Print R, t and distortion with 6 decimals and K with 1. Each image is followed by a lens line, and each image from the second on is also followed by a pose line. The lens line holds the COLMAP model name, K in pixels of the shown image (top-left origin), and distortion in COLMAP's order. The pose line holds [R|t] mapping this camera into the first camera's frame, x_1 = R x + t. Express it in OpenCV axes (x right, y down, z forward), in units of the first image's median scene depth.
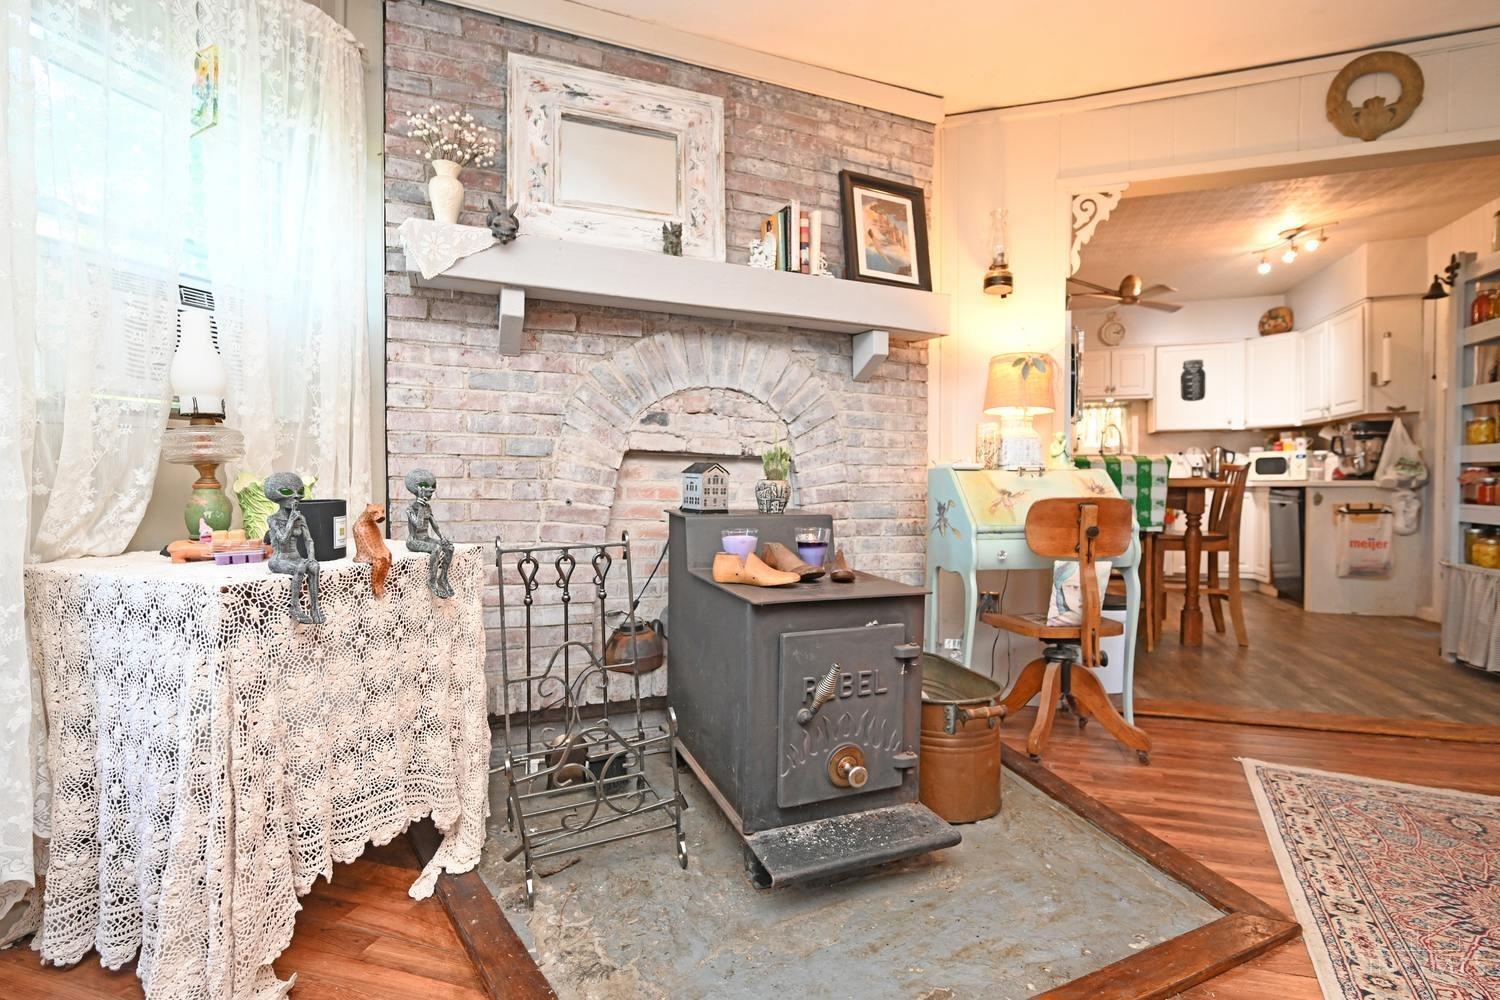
lens RADIAL K [[710.1, 0, 750.0], [0, 710.1, 500.0], [0, 0, 1]] dist [0.000318, 0.000275]
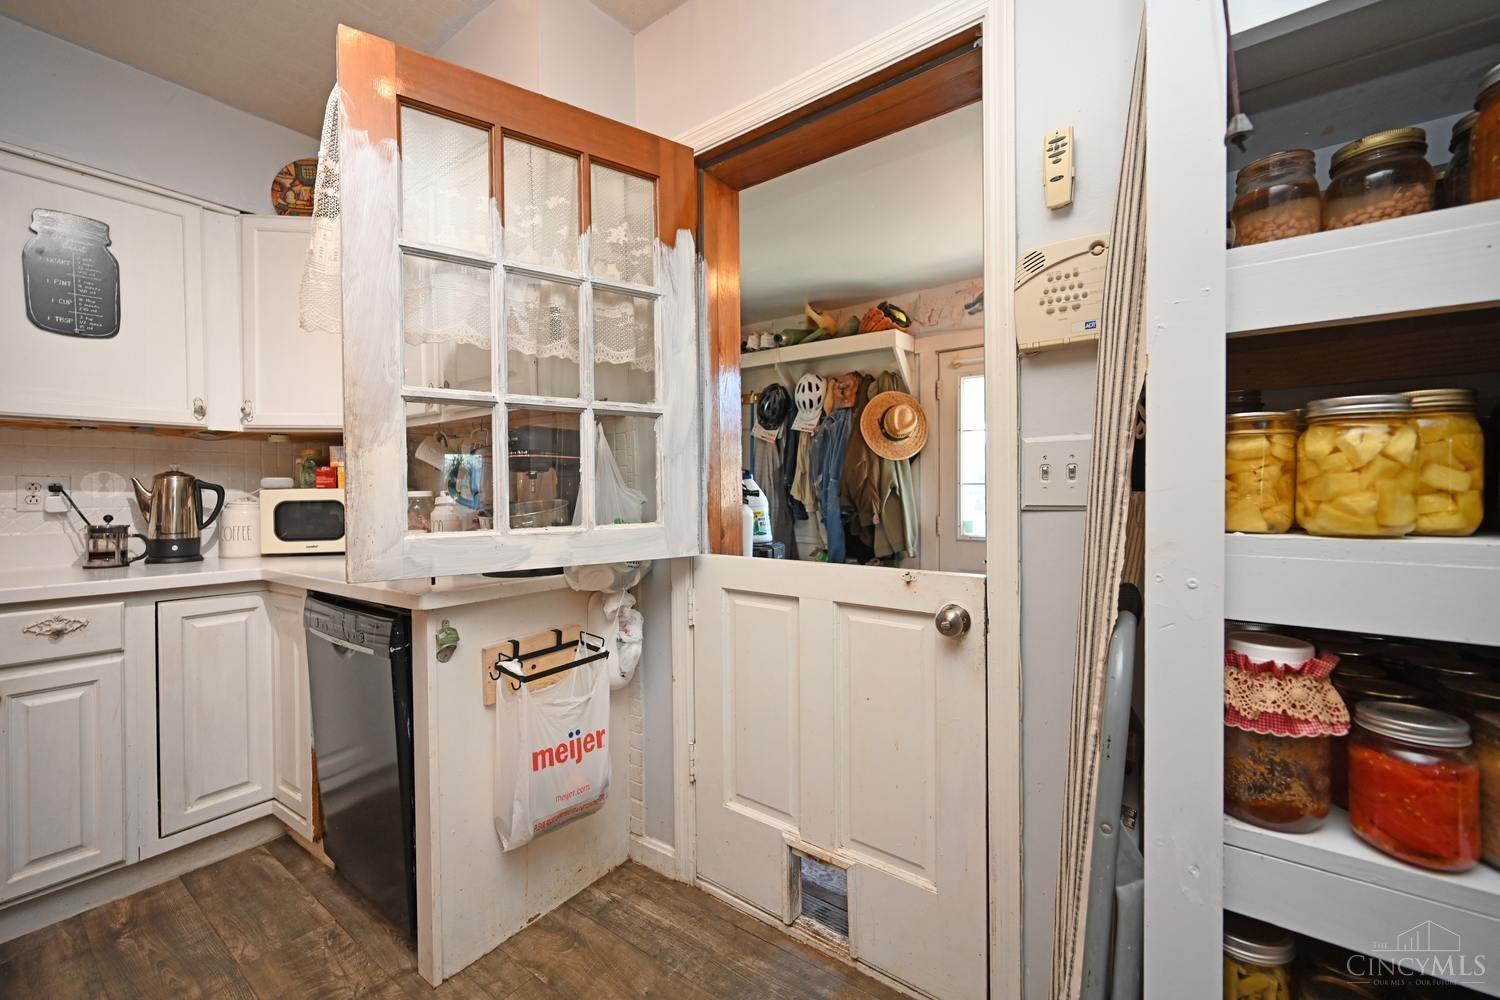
lens RADIAL K [[605.1, 0, 762.1], [0, 605.1, 496.2], [0, 0, 1]] dist [-0.000952, -0.000225]
pose [[0.303729, -0.008285, 0.952722, 0.471093], [0.032534, 0.999469, -0.001681, -0.054478], [-0.952203, 0.031506, 0.303838, 0.632701]]
